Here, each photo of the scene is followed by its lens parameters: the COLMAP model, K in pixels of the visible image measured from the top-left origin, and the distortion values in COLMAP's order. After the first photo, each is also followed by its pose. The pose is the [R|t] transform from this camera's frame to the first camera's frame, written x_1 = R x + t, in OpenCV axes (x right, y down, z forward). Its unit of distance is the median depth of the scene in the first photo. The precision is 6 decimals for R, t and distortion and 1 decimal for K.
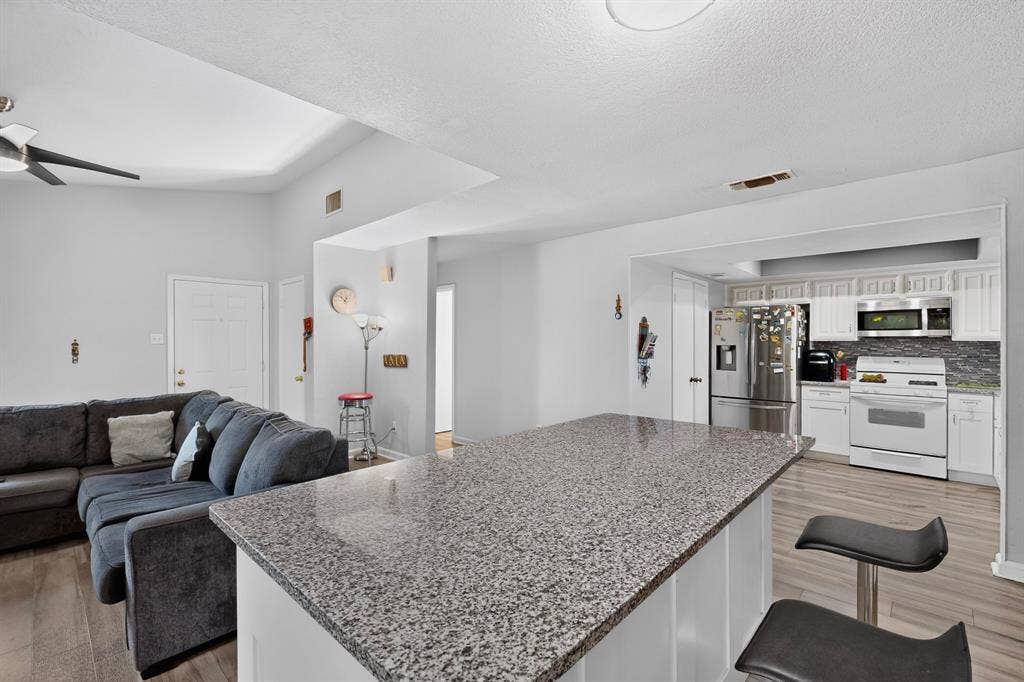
lens RADIAL K [[449.0, 0, 515.5], [0, 449.0, 342.0], [0, 0, 1]] dist [-0.002342, -0.000090]
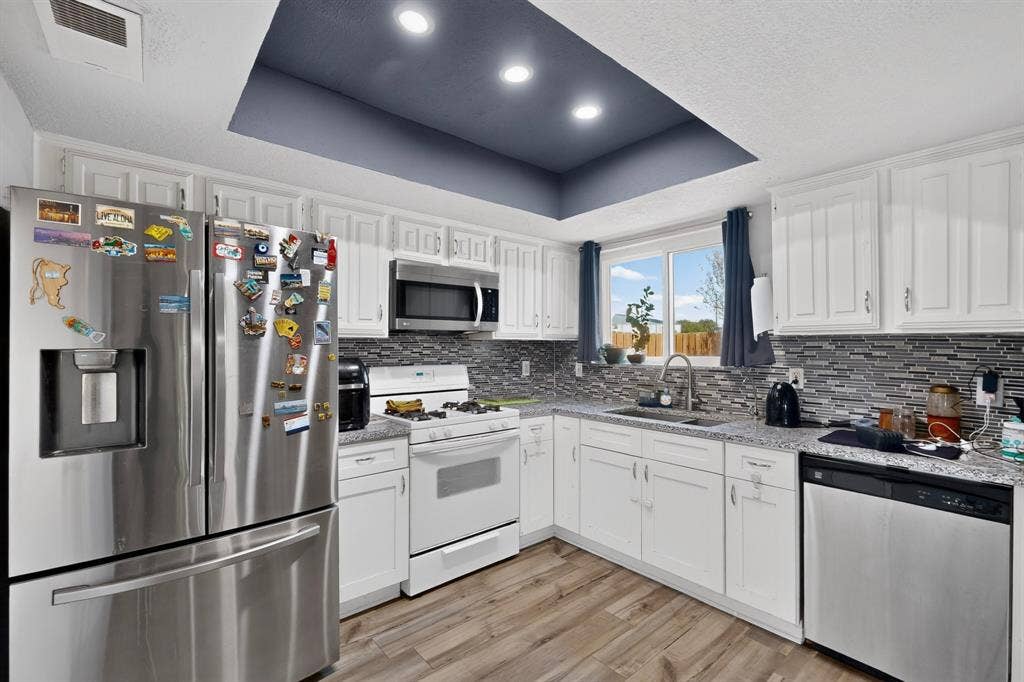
lens RADIAL K [[449.0, 0, 512.0], [0, 449.0, 341.4], [0, 0, 1]] dist [-0.002342, -0.000090]
pose [[0.120999, 0.005205, 0.992639, 0.271814], [-0.005737, 0.999973, -0.004544, 0.003131], [-0.992636, -0.005145, 0.121026, 0.798349]]
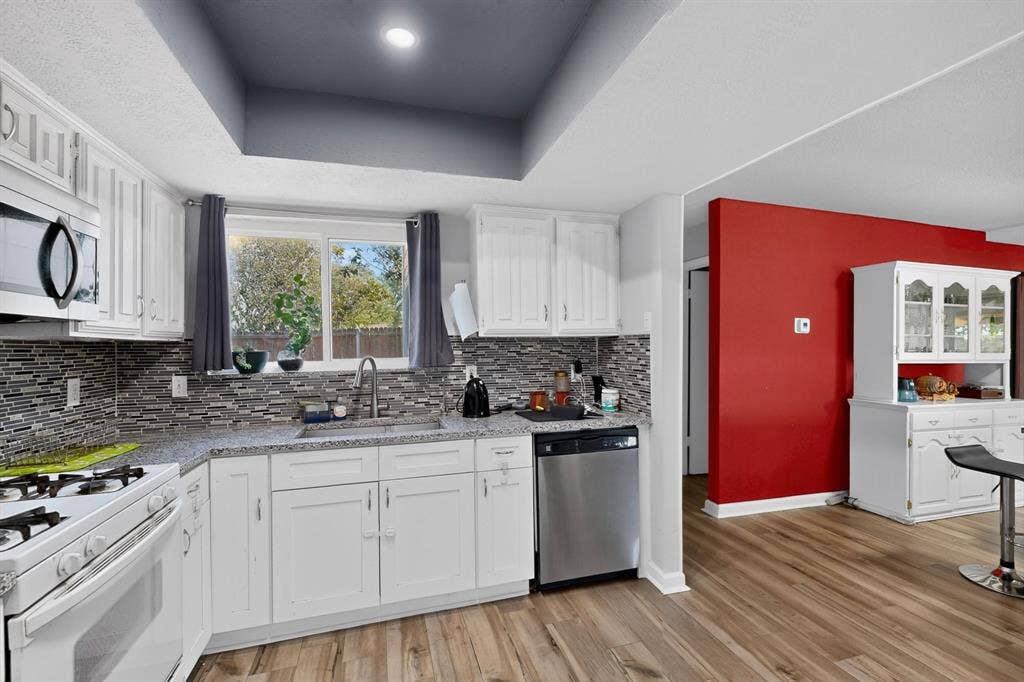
lens RADIAL K [[449.9, 0, 515.0], [0, 449.9, 342.3], [0, 0, 1]] dist [0.000482, -0.000251]
pose [[-0.863798, 0.009548, 0.503748, 0.463631], [0.005064, 0.999934, -0.010268, 0.005446], [-0.503813, -0.006318, -0.863790, 1.010392]]
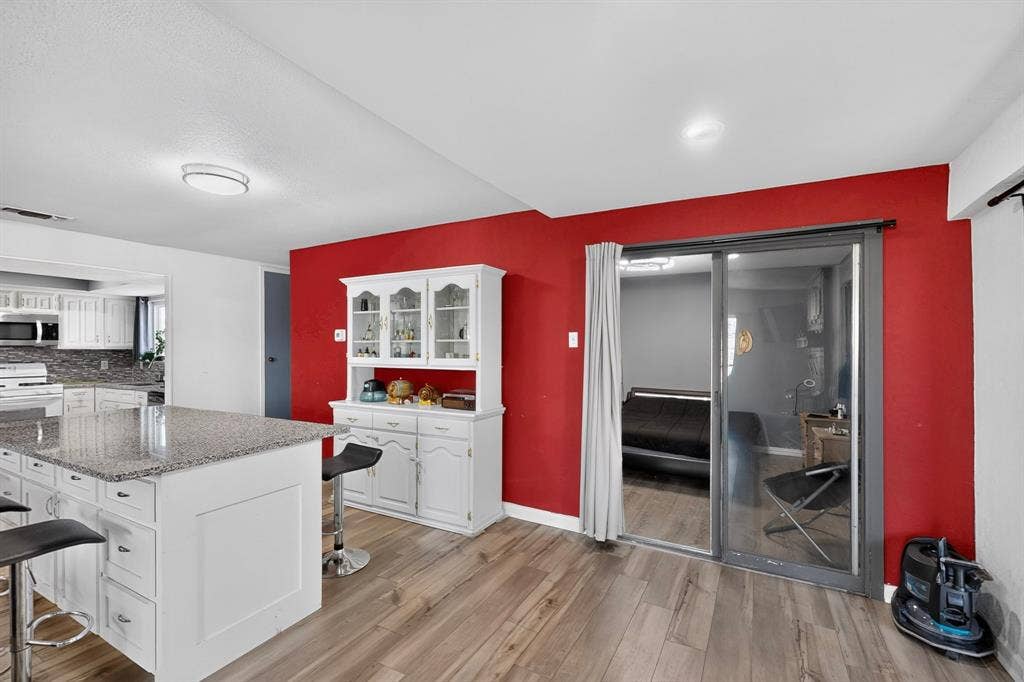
lens RADIAL K [[449.0, 0, 515.3], [0, 449.0, 345.0], [0, 0, 1]] dist [-0.002342, -0.000090]
pose [[-0.239854, 0.011662, 0.970739, -0.534314], [0.006021, 0.999926, -0.010524, 0.006278], [-0.970790, 0.003320, -0.239906, 0.026728]]
